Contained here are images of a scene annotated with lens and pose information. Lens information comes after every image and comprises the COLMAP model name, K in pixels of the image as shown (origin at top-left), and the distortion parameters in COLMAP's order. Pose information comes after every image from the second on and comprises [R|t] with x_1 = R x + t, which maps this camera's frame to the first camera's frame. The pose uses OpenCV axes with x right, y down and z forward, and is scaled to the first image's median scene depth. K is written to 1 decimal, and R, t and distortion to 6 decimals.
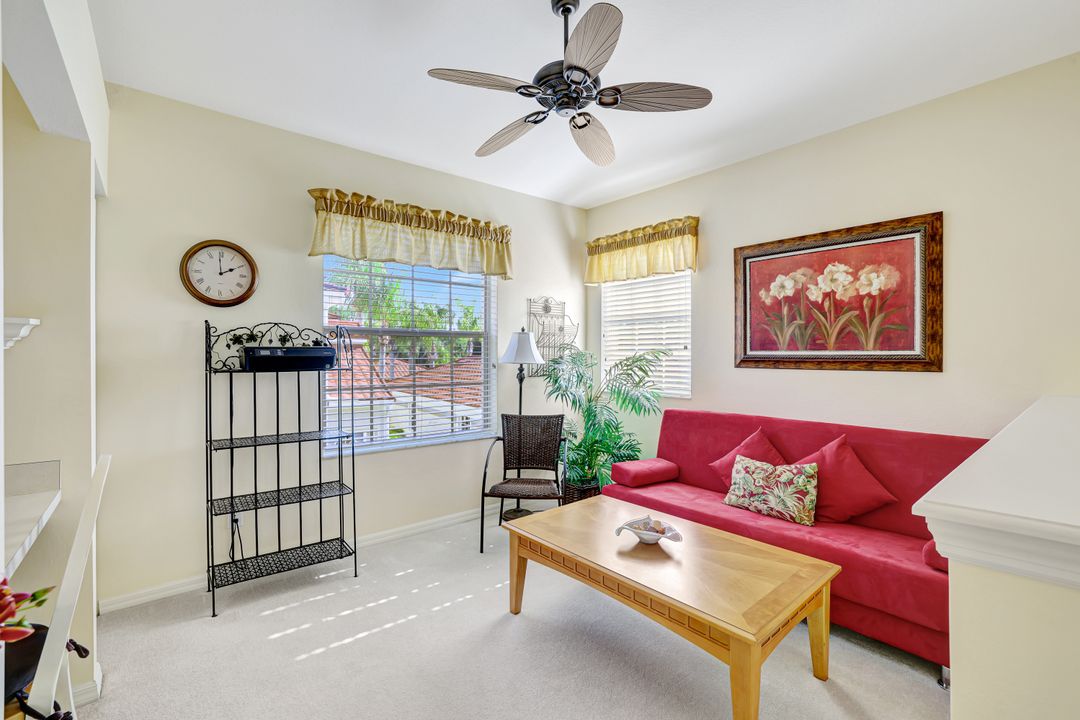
lens RADIAL K [[469.9, 0, 535.0], [0, 469.9, 355.4], [0, 0, 1]] dist [-0.016212, 0.005002]
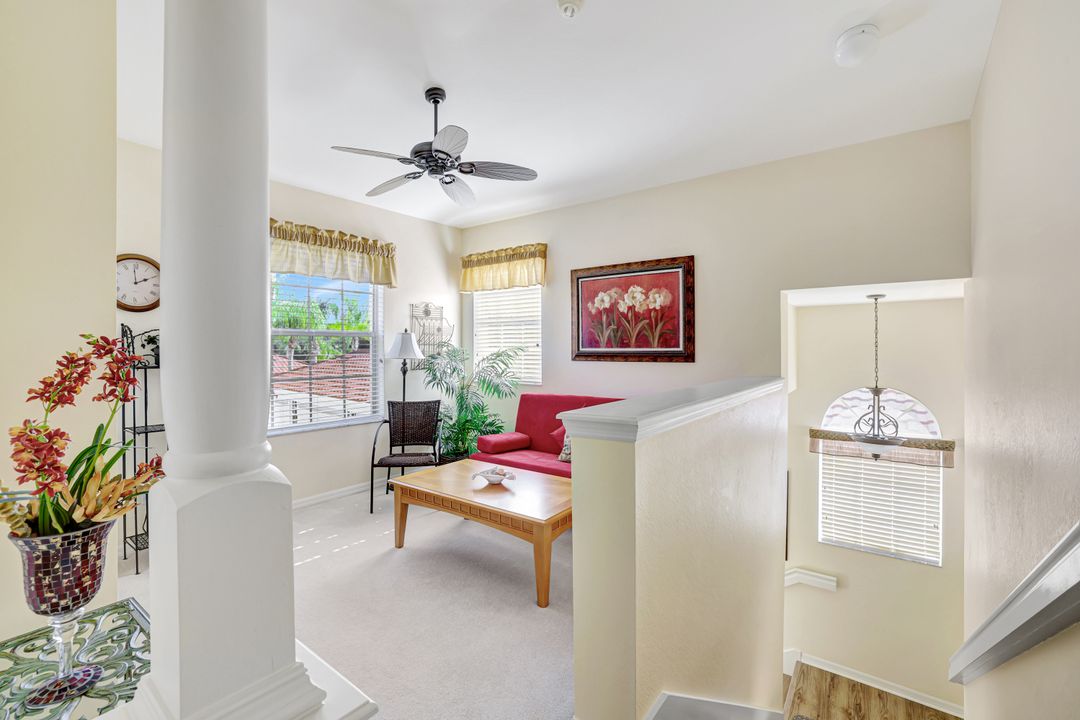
lens RADIAL K [[469.9, 0, 525.0], [0, 469.9, 349.3], [0, 0, 1]] dist [-0.016212, 0.005002]
pose [[0.977447, -0.003466, 0.211153, 0.022329], [0.003507, 0.999994, 0.000182, -0.007271], [-0.211152, 0.000563, 0.977453, -0.300774]]
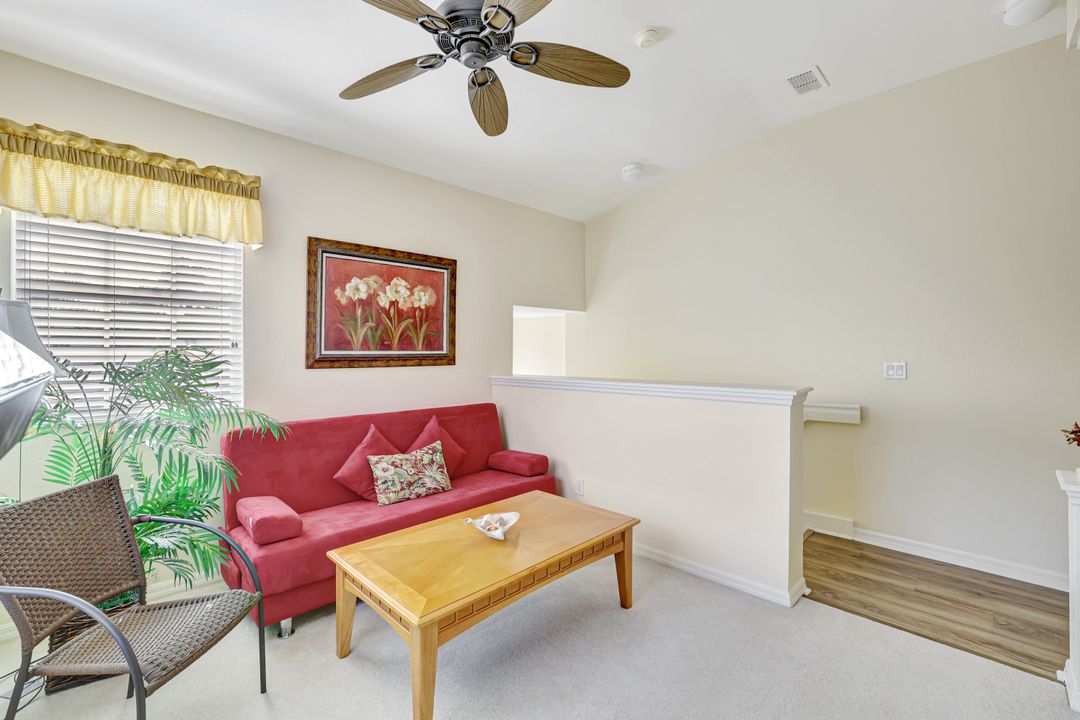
lens RADIAL K [[469.9, 0, 542.4], [0, 469.9, 353.8], [0, 0, 1]] dist [-0.016212, 0.005002]
pose [[-0.078523, -0.001235, 0.996912, -0.577693], [0.007097, 0.999973, 0.001798, -0.001359], [-0.996887, 0.007217, -0.078512, 0.710847]]
